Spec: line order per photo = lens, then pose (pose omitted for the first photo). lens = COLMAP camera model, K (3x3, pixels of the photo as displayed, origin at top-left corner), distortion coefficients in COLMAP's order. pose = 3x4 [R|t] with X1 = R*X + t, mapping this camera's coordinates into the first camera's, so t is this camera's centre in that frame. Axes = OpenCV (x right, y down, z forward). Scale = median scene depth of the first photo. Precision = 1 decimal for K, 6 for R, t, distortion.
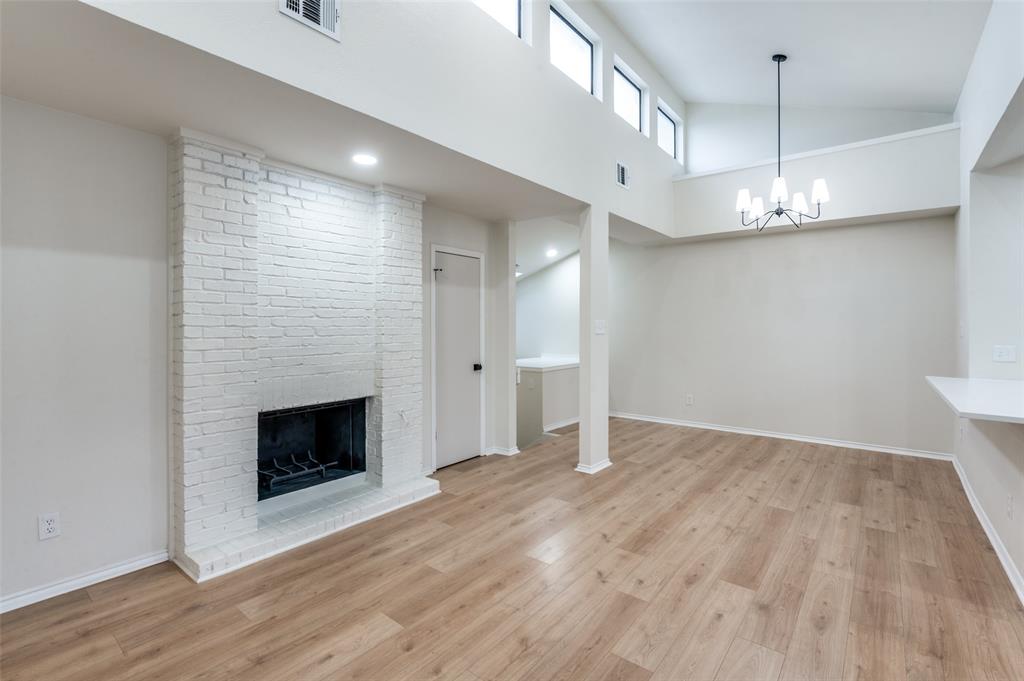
lens RADIAL K [[465.0, 0, 512.5], [0, 465.0, 326.6], [0, 0, 1]] dist [-0.014363, -0.000991]
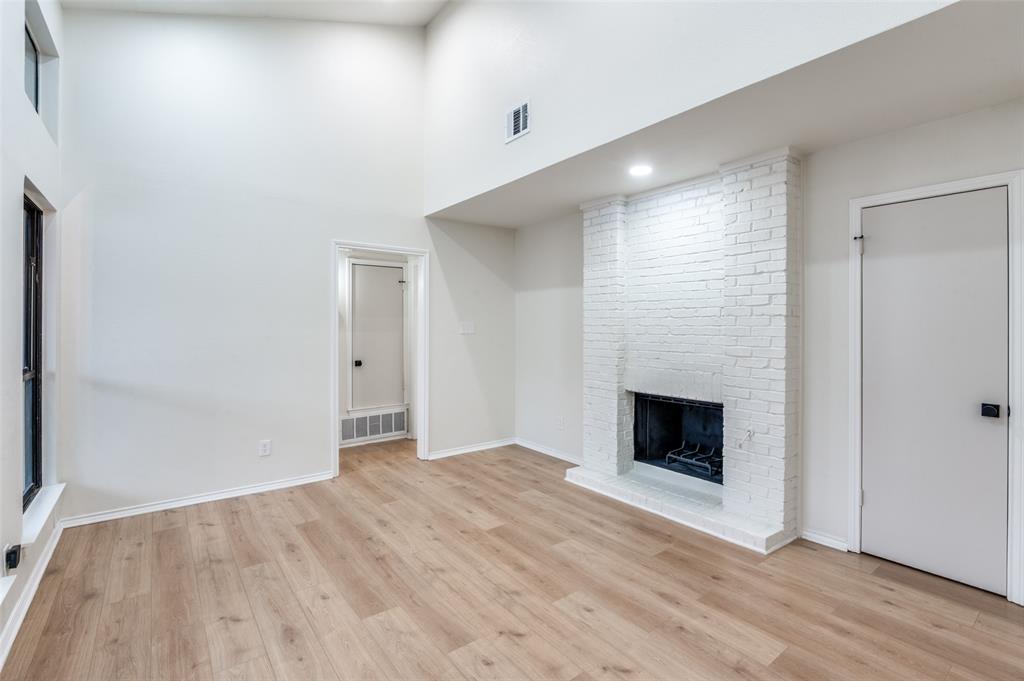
lens RADIAL K [[468.7, 0, 511.1], [0, 468.7, 325.6], [0, 0, 1]] dist [-0.011517, -0.001135]
pose [[-0.242093, 0.001410, -0.970252, 0.710757], [-0.001590, 0.999997, 0.001850, -0.002645], [0.970252, 0.001990, -0.242090, 0.861076]]
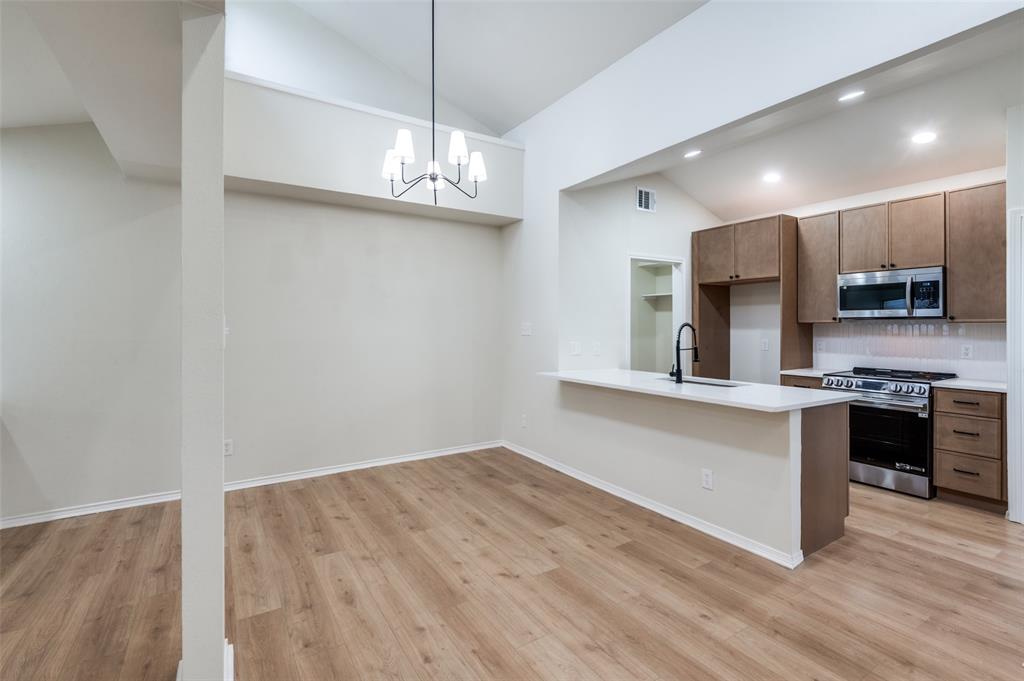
lens RADIAL K [[467.0, 0, 516.8], [0, 467.0, 326.3], [0, 0, 1]] dist [0.004851, -0.006537]
pose [[0.317038, -0.003977, 0.948404, -0.147490], [0.005867, 0.999980, 0.002232, -0.002767], [-0.948395, 0.004857, 0.317056, 0.794075]]
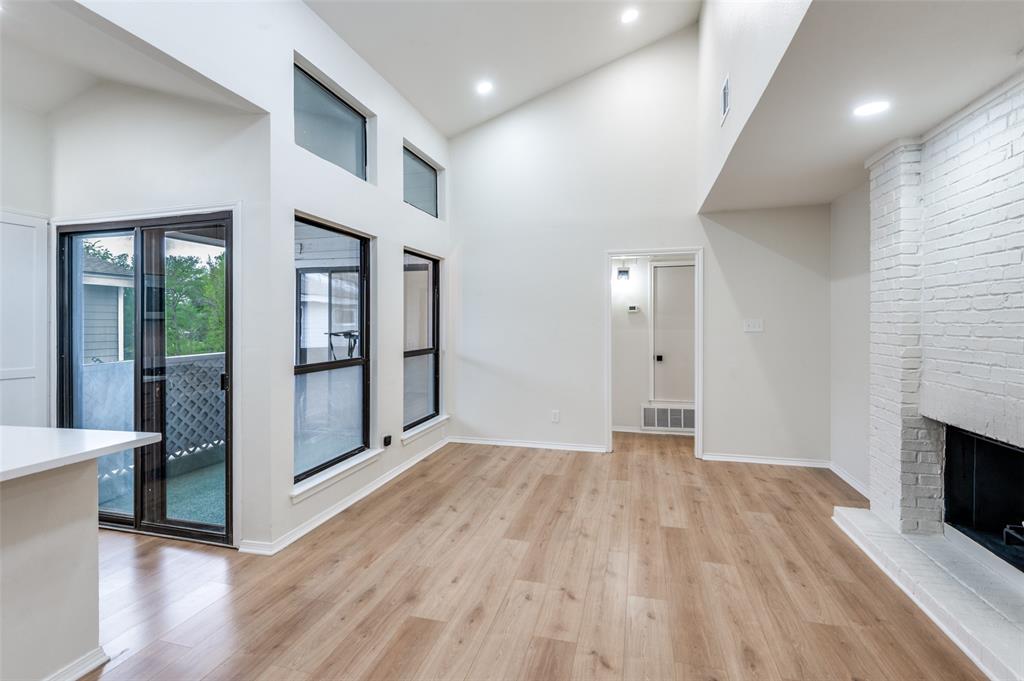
lens RADIAL K [[464.5, 0, 513.2], [0, 464.5, 322.1], [0, 0, 1]] dist [0.002622, -0.000455]
pose [[-0.915541, 0.003527, -0.402209, 0.480329], [0.004053, 0.999992, -0.000458, -0.004221], [0.402204, -0.002049, -0.915548, 1.305072]]
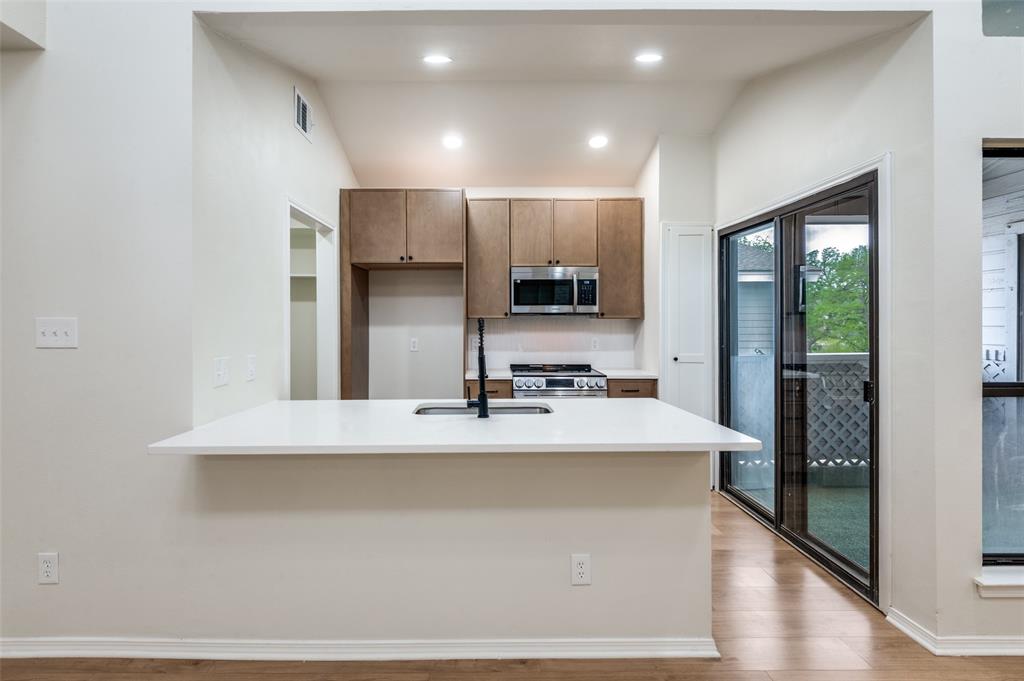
lens RADIAL K [[475.6, 0, 485.2], [0, 475.6, 316.7], [0, 0, 1]] dist [-0.000516, -0.000644]
pose [[-0.628746, 0.006687, 0.777582, 0.437308], [0.004733, 0.999977, -0.004772, -0.003319], [-0.777596, 0.000680, -0.628764, 1.170334]]
